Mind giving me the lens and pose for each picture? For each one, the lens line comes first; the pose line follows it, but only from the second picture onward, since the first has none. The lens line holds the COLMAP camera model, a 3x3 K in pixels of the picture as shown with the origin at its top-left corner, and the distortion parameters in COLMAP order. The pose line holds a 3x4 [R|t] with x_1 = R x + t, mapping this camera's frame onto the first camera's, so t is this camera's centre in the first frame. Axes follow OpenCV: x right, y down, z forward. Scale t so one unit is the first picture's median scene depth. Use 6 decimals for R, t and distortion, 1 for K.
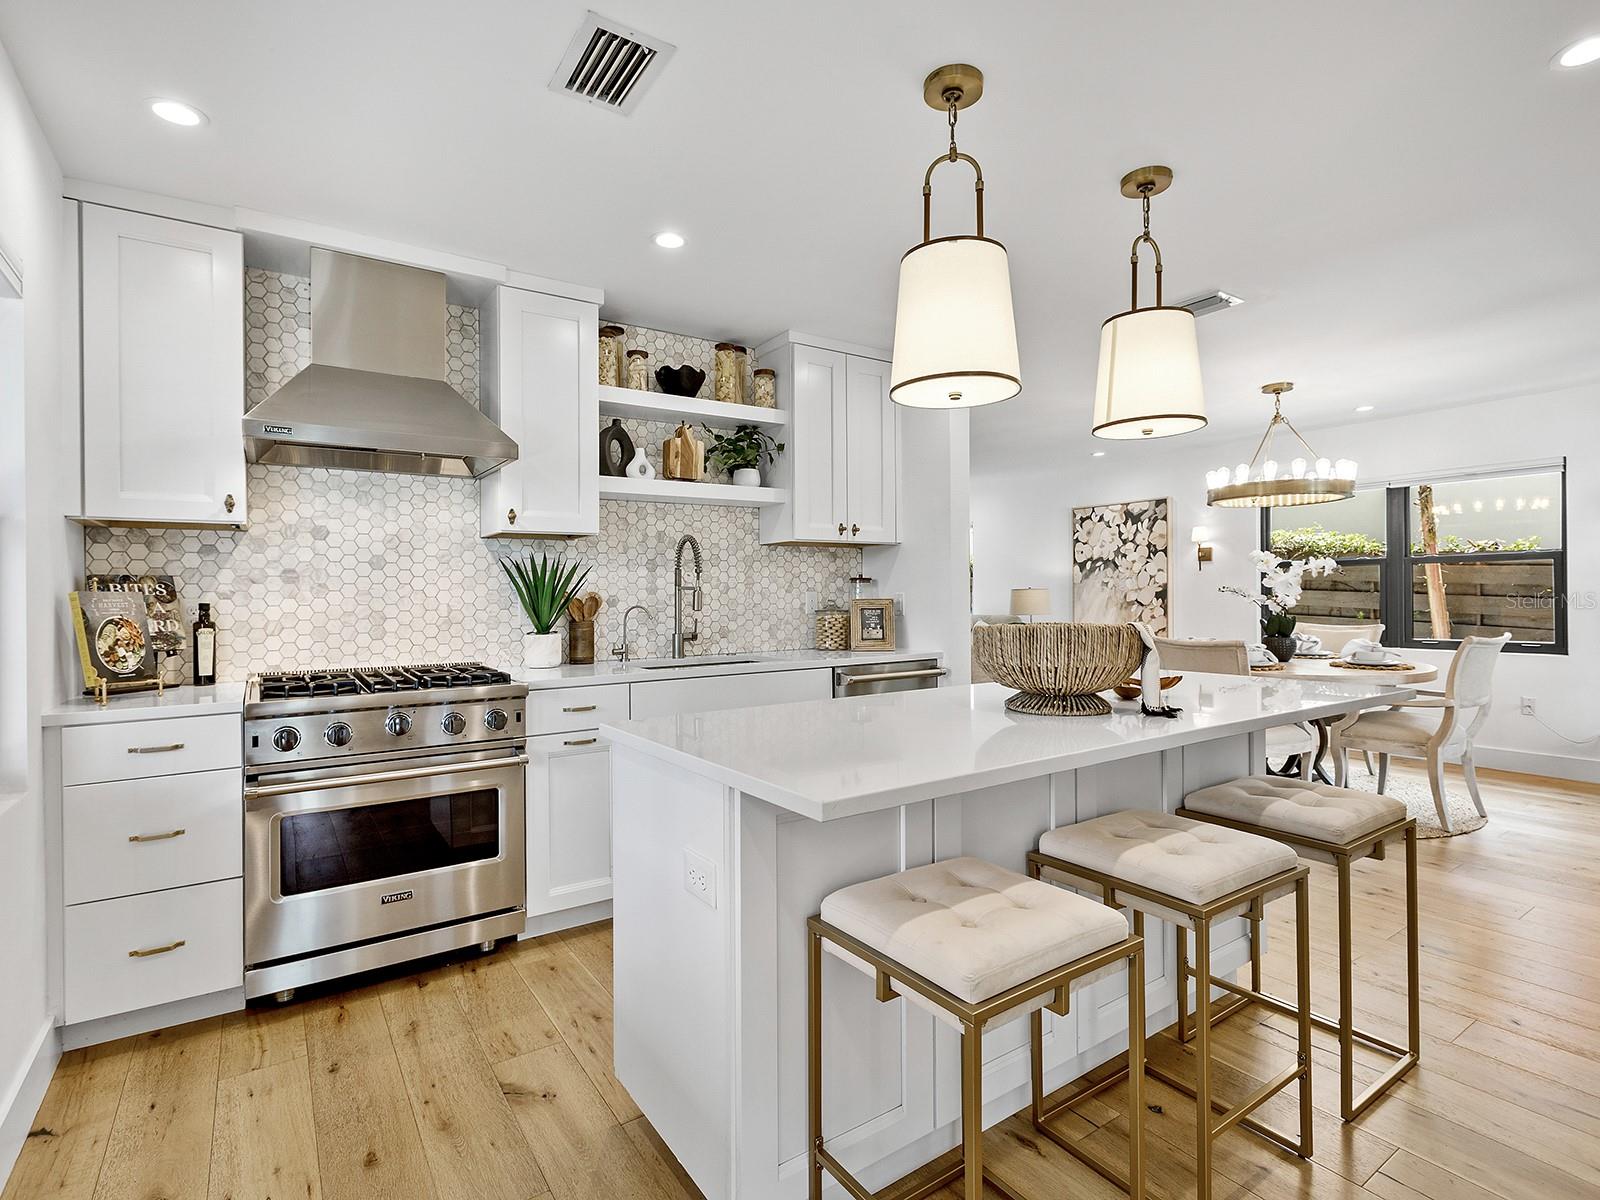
lens RADIAL K [[788.6, 0, 807.0], [0, 788.6, 572.1], [0, 0, 1]] dist [-0.003810, -0.000915]
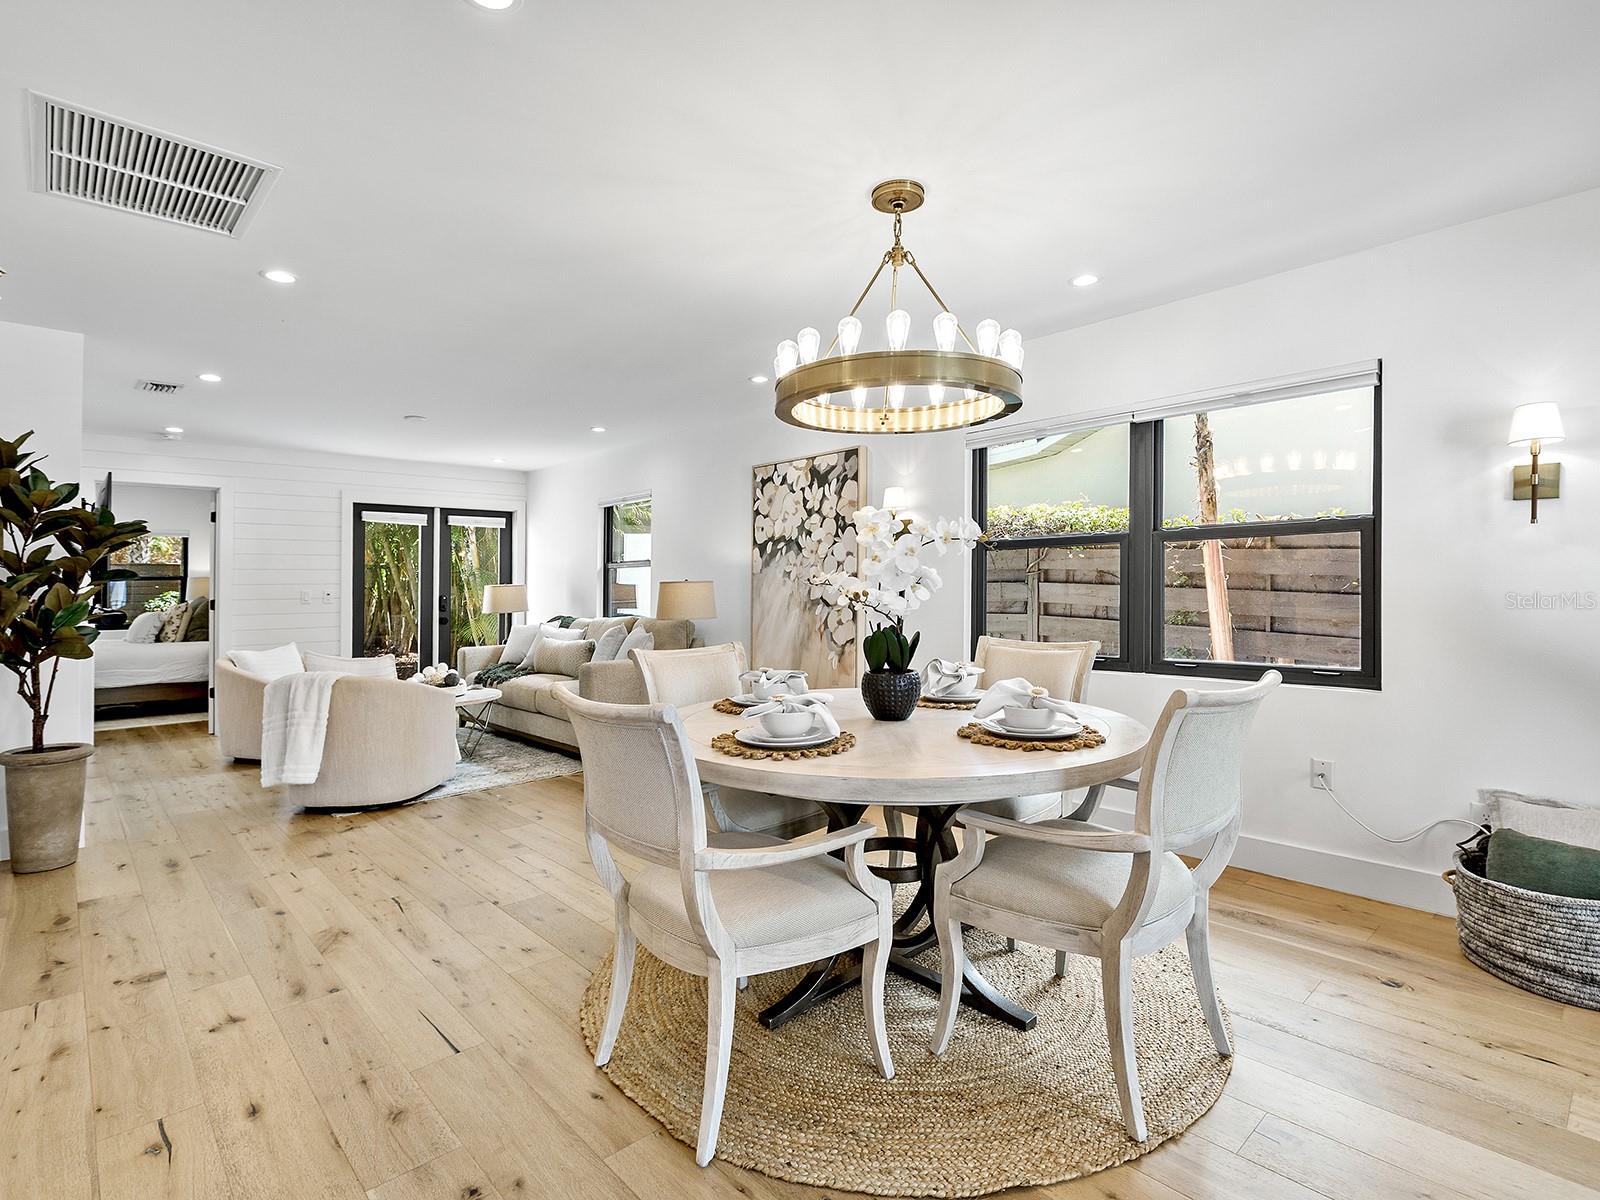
lens RADIAL K [[799.7, 0, 815.0], [0, 799.7, 576.1], [0, 0, 1]] dist [0.005137, 0.000434]
pose [[0.986976, 0.001497, 0.160863, 0.368073], [-0.003310, 0.999934, 0.011005, 0.011223], [-0.160836, -0.011394, 0.986915, 0.386232]]
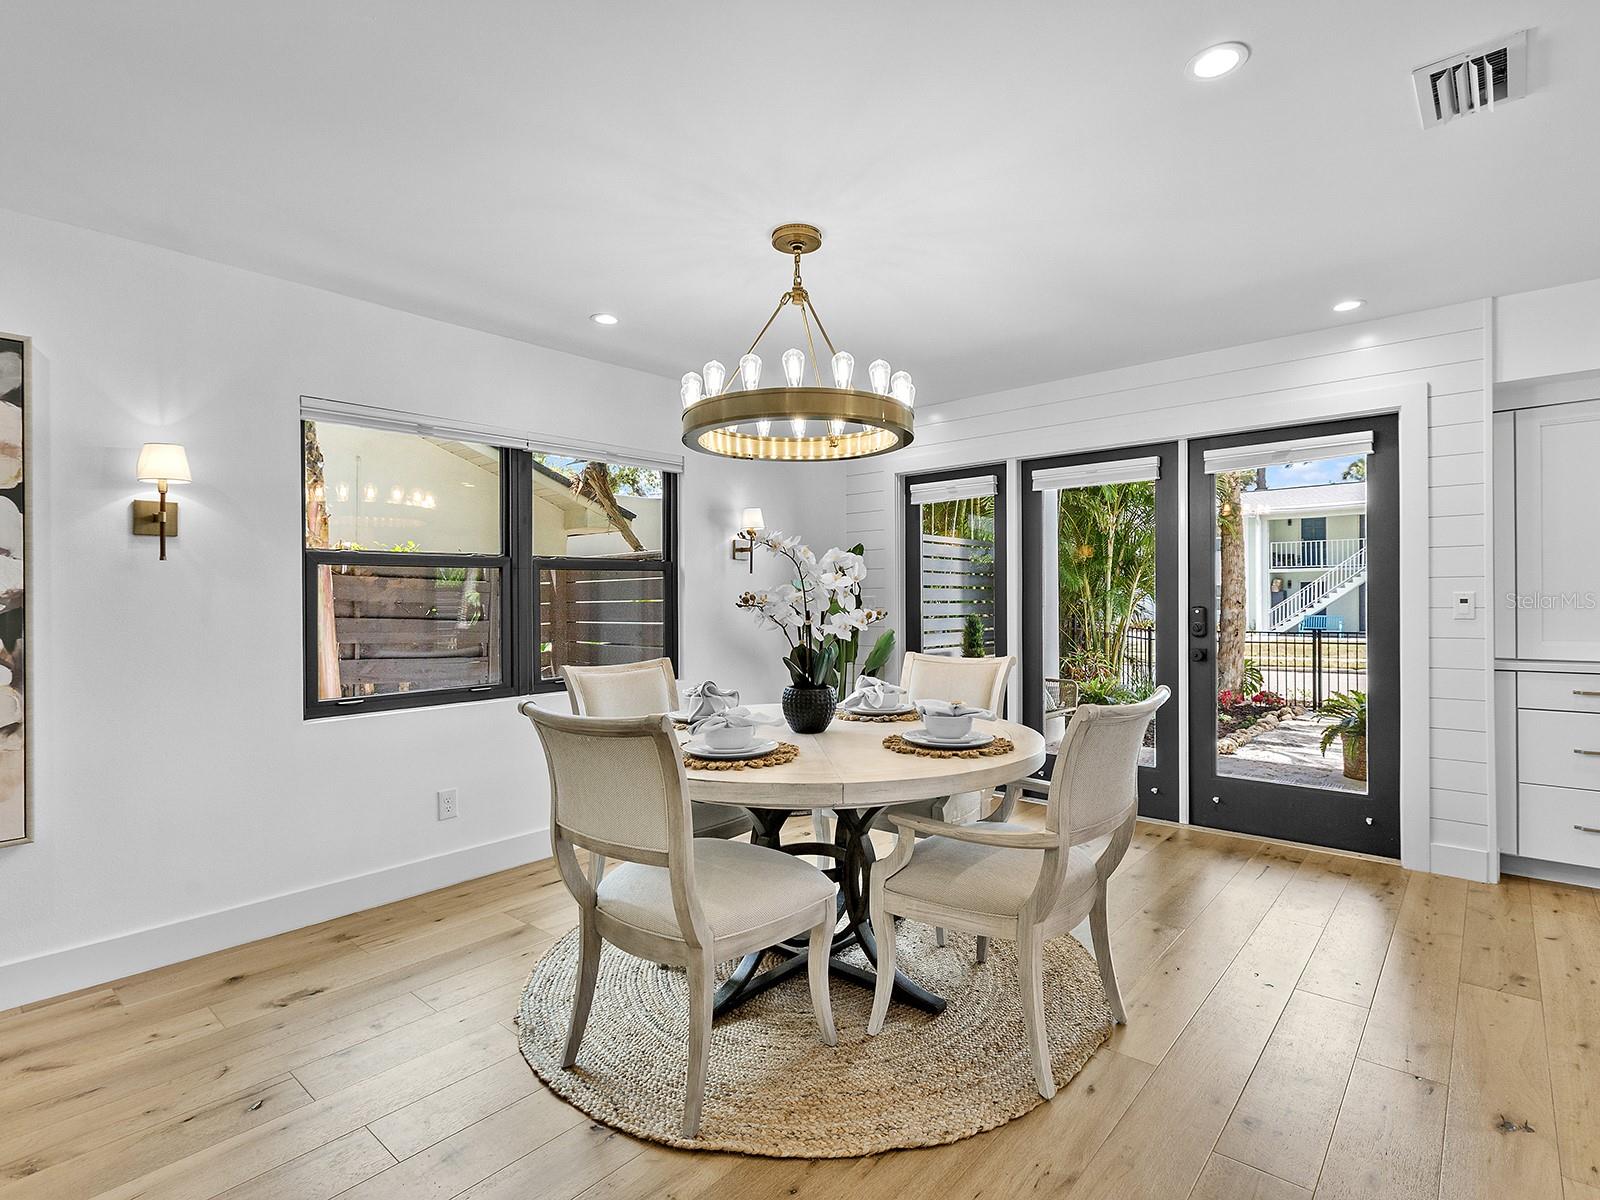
lens RADIAL K [[812.3, 0, 800.0], [0, 812.3, 600.0], [0, 0, 1]] dist [0.031531, 0.000300]
pose [[-0.255111, 0.007487, 0.966883, 0.035776], [-0.015174, 0.999816, -0.011746, 0.019873], [-0.966793, -0.017668, -0.254951, 0.918077]]
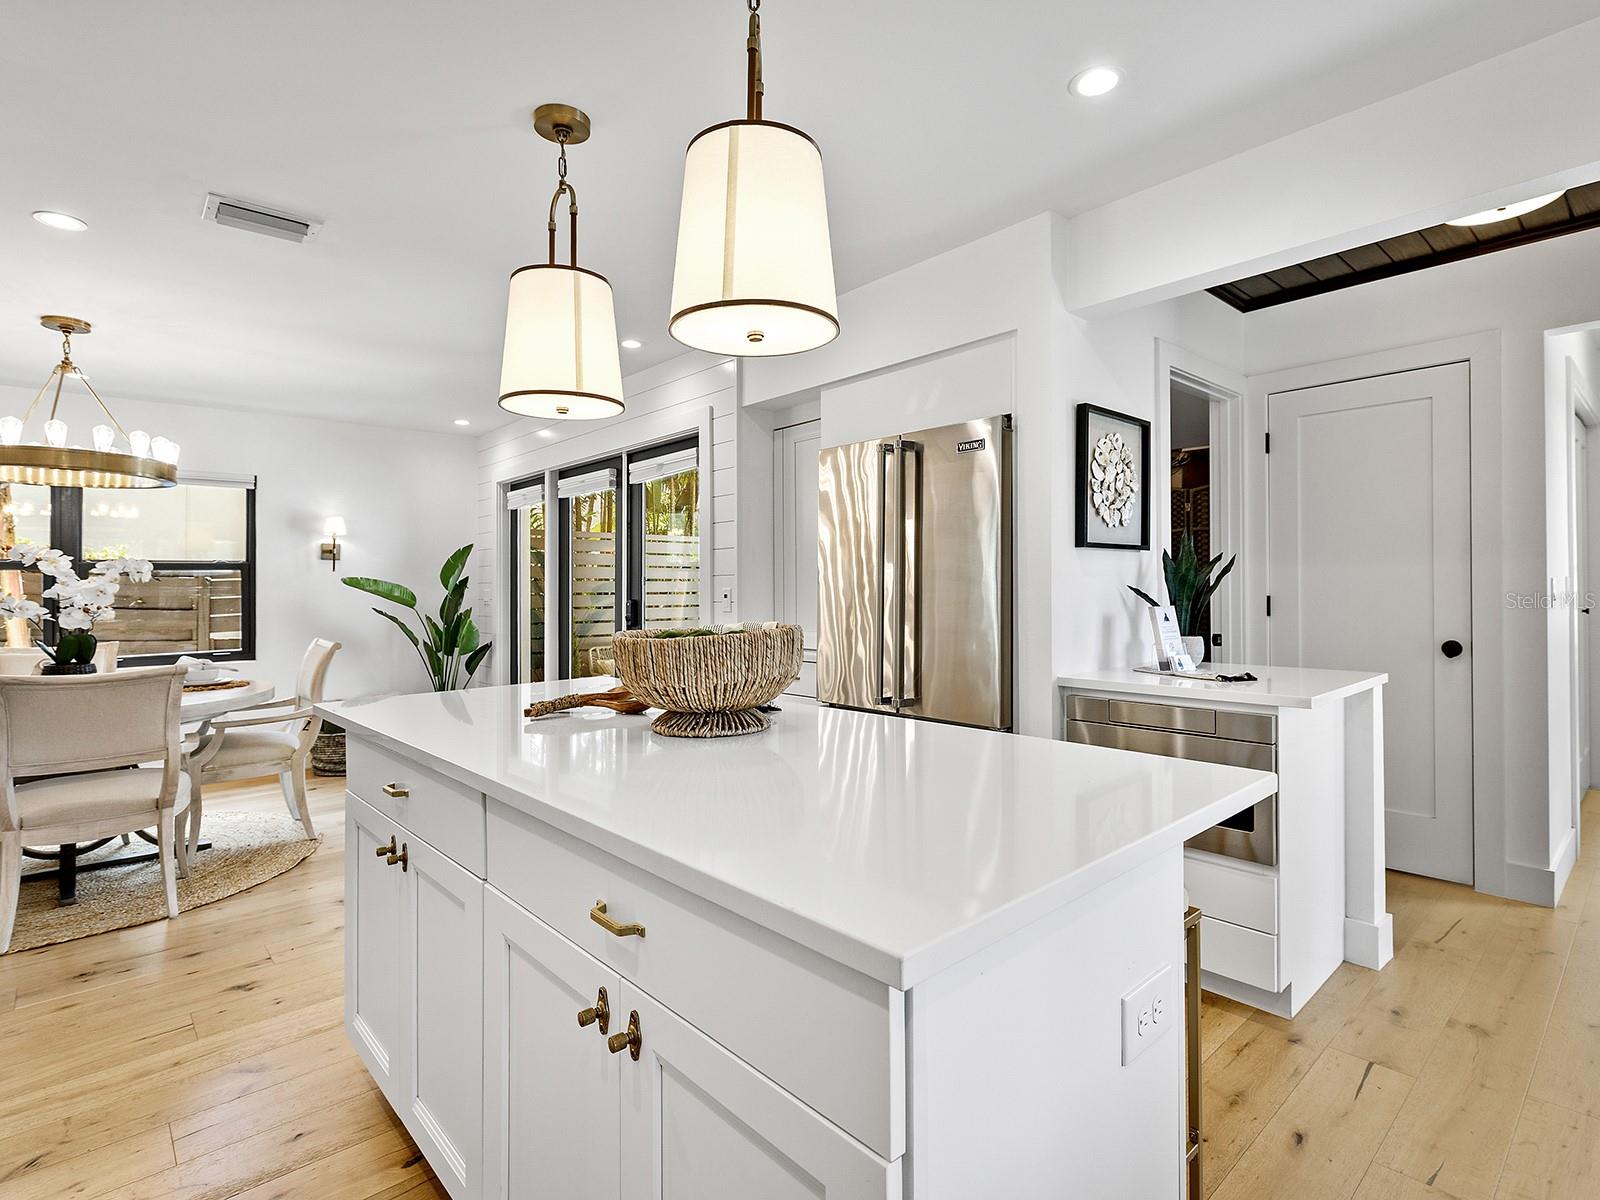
lens RADIAL K [[814.8, 0, 803.1], [0, 814.8, 559.7], [0, 0, 1]] dist [-0.001174, 0.000035]
pose [[-0.129854, 0.046297, 0.990452, -0.186741], [-0.015568, 0.998691, -0.048723, 0.009487], [-0.991411, -0.021746, -0.128963, 0.333957]]
